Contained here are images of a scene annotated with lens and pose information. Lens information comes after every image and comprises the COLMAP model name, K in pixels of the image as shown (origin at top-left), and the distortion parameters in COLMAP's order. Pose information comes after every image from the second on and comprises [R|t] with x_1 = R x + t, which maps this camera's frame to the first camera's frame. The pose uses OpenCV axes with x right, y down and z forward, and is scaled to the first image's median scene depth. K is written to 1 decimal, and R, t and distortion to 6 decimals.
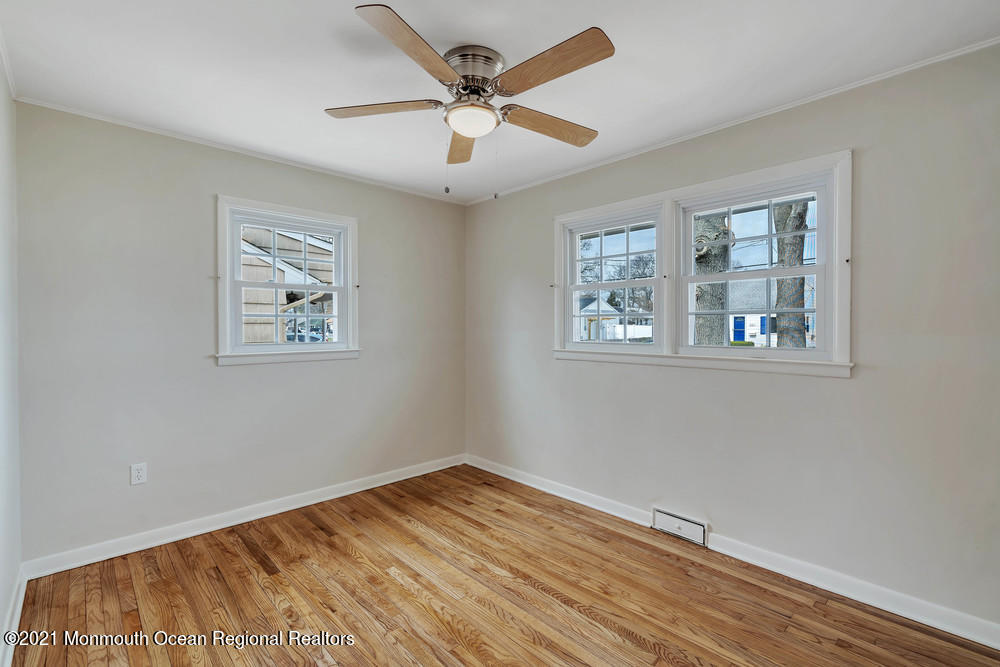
lens RADIAL K [[453.5, 0, 493.2], [0, 453.5, 329.4], [0, 0, 1]] dist [-0.000573, -0.000707]
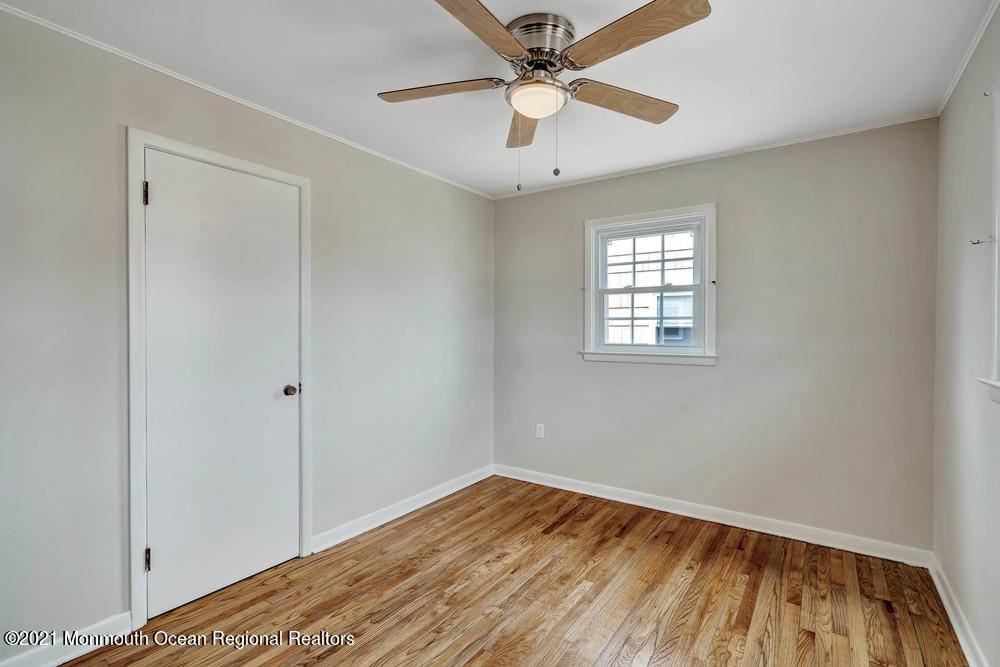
lens RADIAL K [[467.5, 0, 499.9], [0, 467.5, 331.9], [0, 0, 1]] dist [-0.003978, -0.000067]
pose [[0.211898, 0.008035, -0.977259, 0.587100], [-0.007416, 0.999951, 0.006614, -0.004103], [0.977264, 0.005846, 0.211947, 0.514478]]
